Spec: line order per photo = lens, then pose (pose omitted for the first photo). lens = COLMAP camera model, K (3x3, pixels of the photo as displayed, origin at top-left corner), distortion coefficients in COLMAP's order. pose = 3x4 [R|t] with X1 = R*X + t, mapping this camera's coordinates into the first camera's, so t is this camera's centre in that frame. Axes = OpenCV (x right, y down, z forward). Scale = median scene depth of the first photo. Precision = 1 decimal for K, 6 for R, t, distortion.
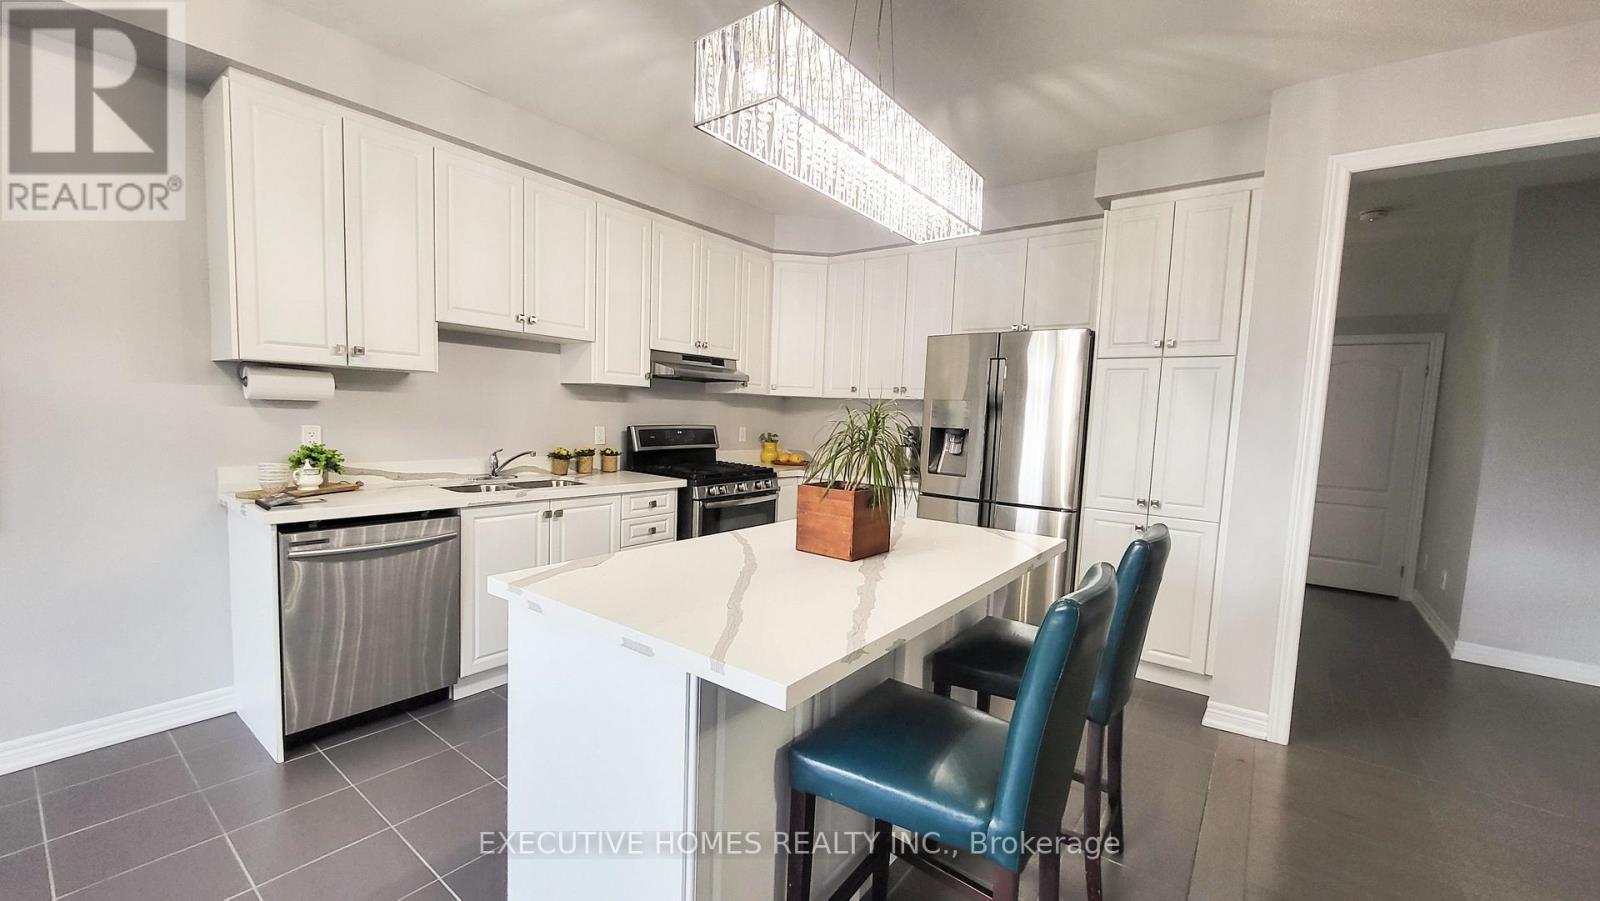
lens RADIAL K [[626.4, 0, 791.3], [0, 626.4, 460.9], [0, 0, 1]] dist [0.005168, -0.002419]
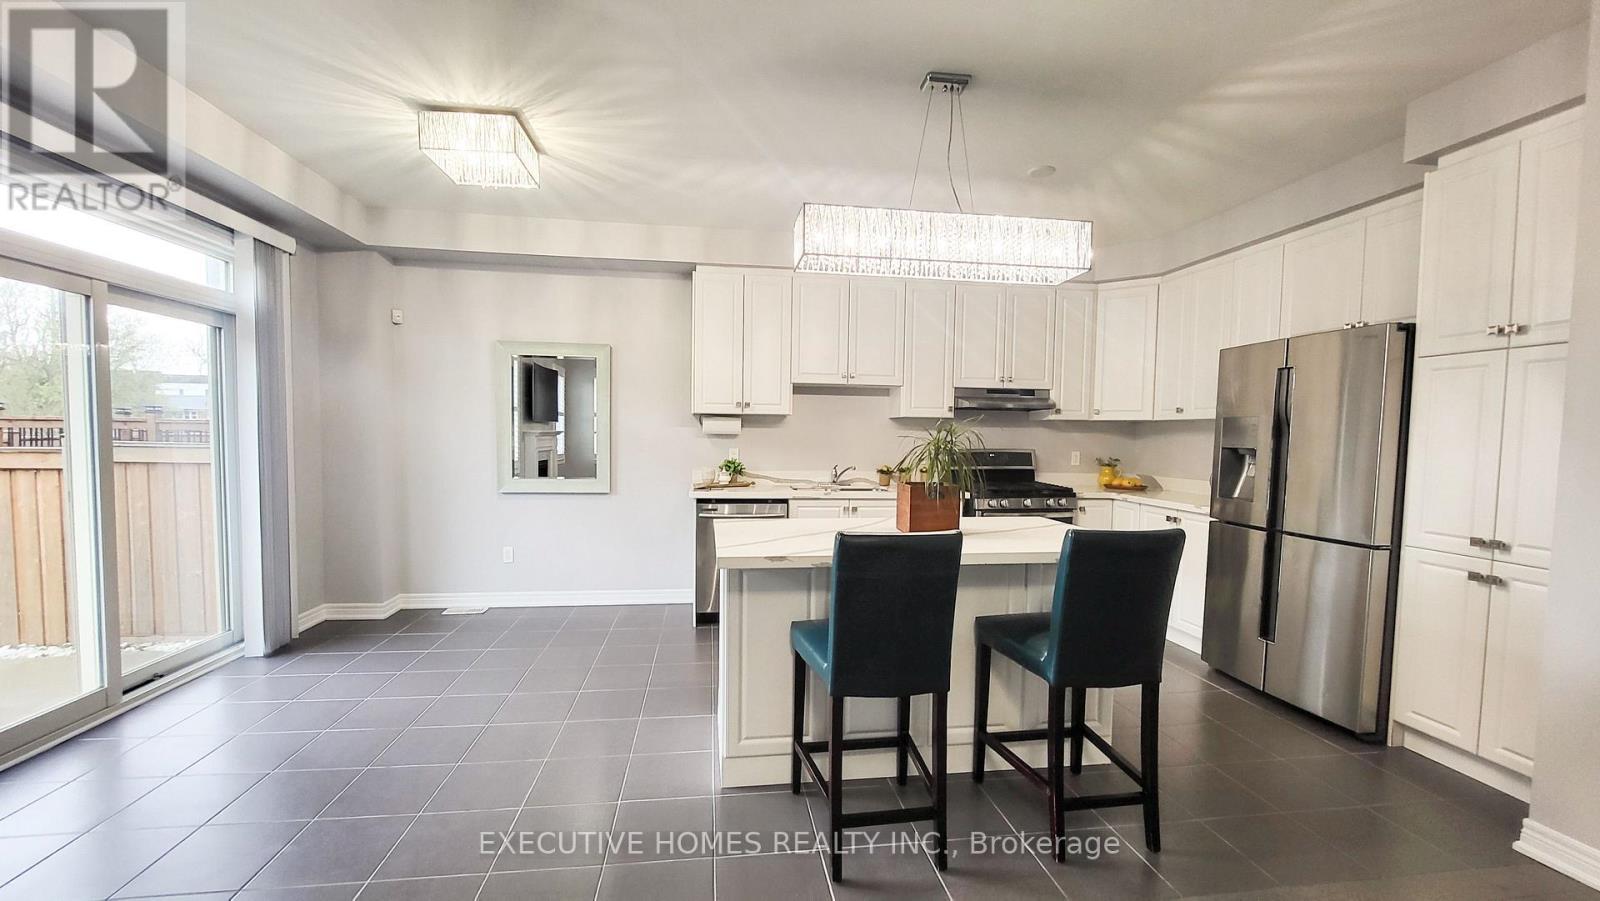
lens RADIAL K [[626.4, 0, 802.1], [0, 626.4, 456.9], [0, 0, 1]] dist [0.005168, -0.002419]
pose [[0.719005, -0.000535, -0.695005, 0.508122], [-0.042337, 0.998109, -0.044568, 0.032234], [0.693715, 0.061469, 0.717622, -0.104120]]
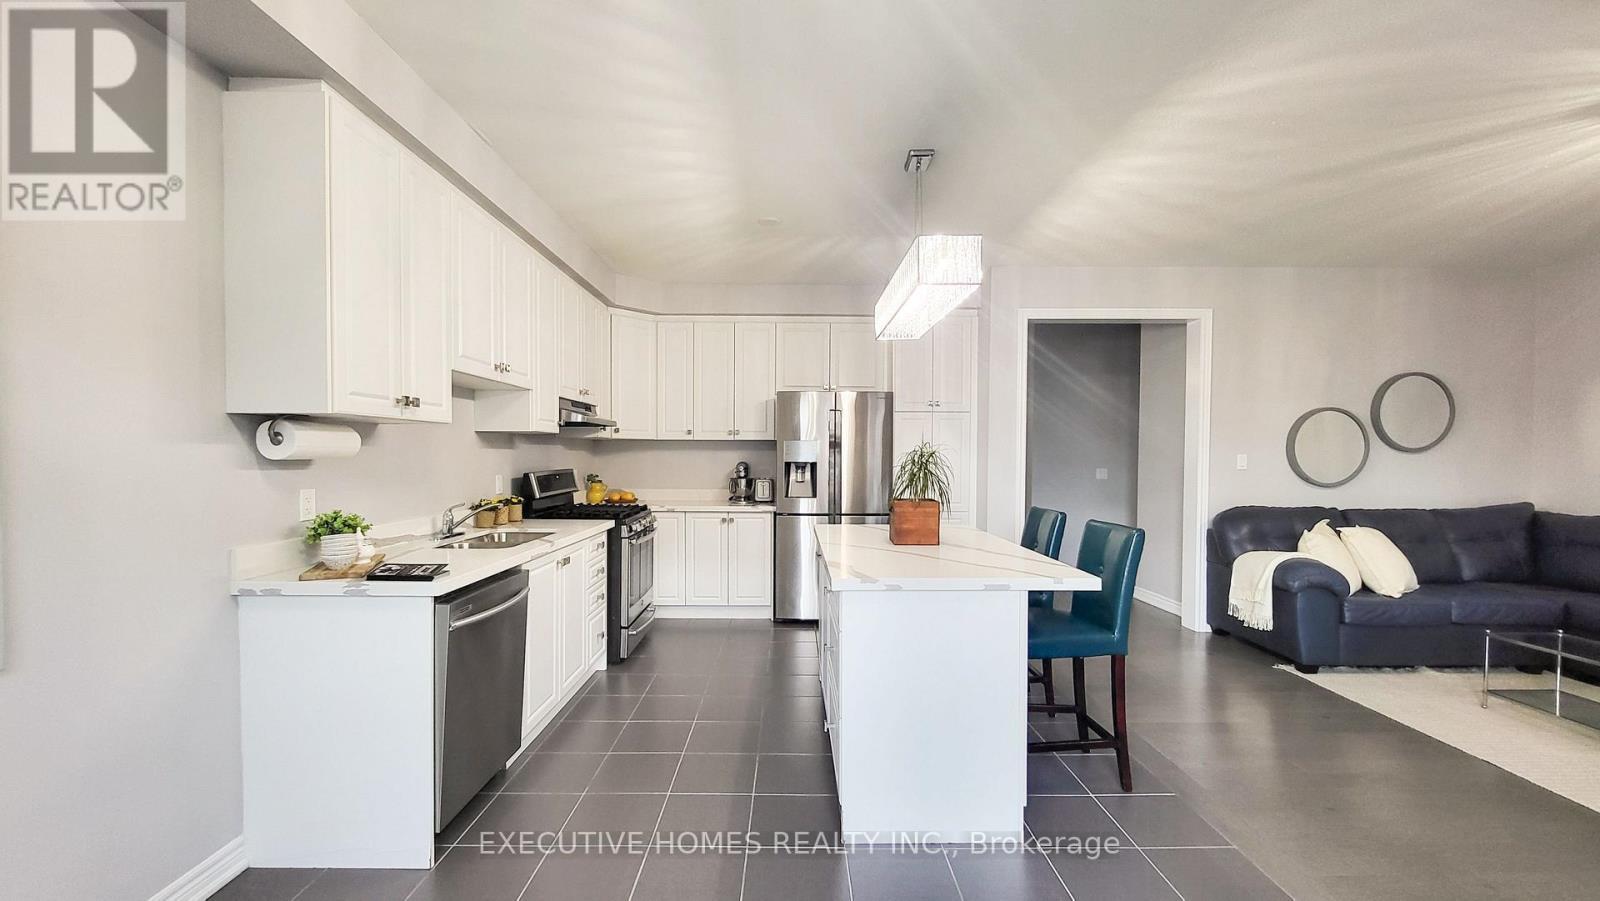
lens RADIAL K [[626.4, 0, 789.5], [0, 626.4, 462.1], [0, 0, 1]] dist [0.005168, -0.002419]
pose [[0.794220, -0.040445, 0.606283, -0.663500], [0.071915, 0.997026, -0.027696, -0.020804], [-0.603360, 0.065597, 0.794766, -0.034270]]
